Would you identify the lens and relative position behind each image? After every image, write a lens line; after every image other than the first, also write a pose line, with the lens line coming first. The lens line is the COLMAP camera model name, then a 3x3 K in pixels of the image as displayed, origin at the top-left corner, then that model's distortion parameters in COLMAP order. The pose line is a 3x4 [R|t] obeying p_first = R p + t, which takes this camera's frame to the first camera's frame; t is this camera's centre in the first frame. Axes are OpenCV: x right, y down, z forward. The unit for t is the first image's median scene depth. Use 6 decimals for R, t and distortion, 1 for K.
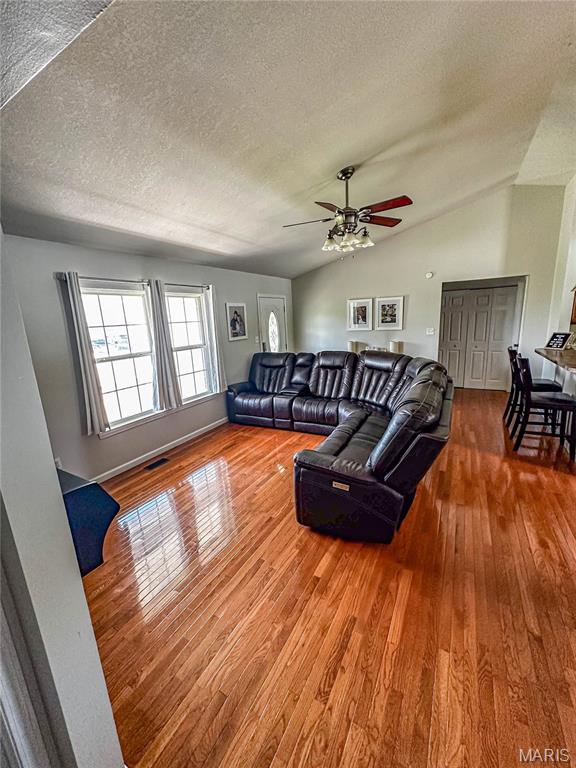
lens RADIAL K [[306.6, 0, 283.6], [0, 306.6, 384.9], [0, 0, 1]] dist [-0.007340, 0.000570]
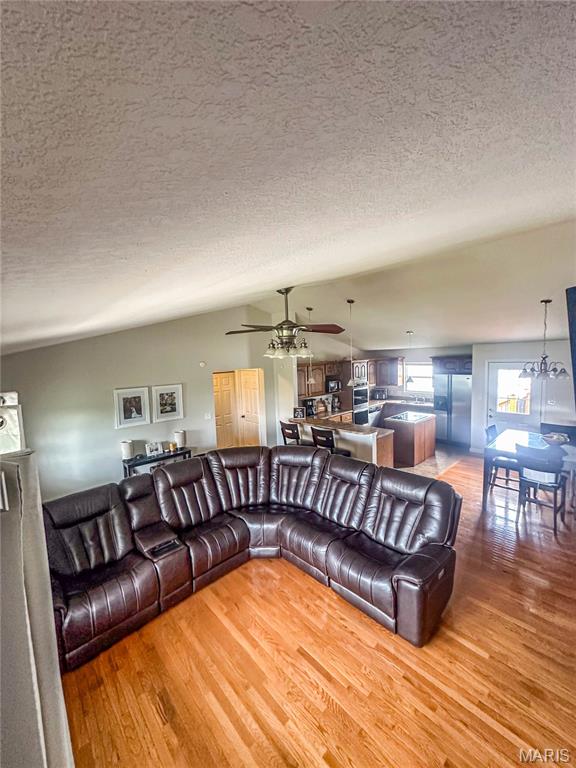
lens RADIAL K [[306.6, 0, 292.0], [0, 306.6, 386.0], [0, 0, 1]] dist [-0.007340, 0.000570]
pose [[0.294765, -0.051723, 0.954169, -0.527466], [0.225083, 0.974196, -0.016725, -0.241627], [-0.928682, 0.219697, 0.298801, 0.504274]]
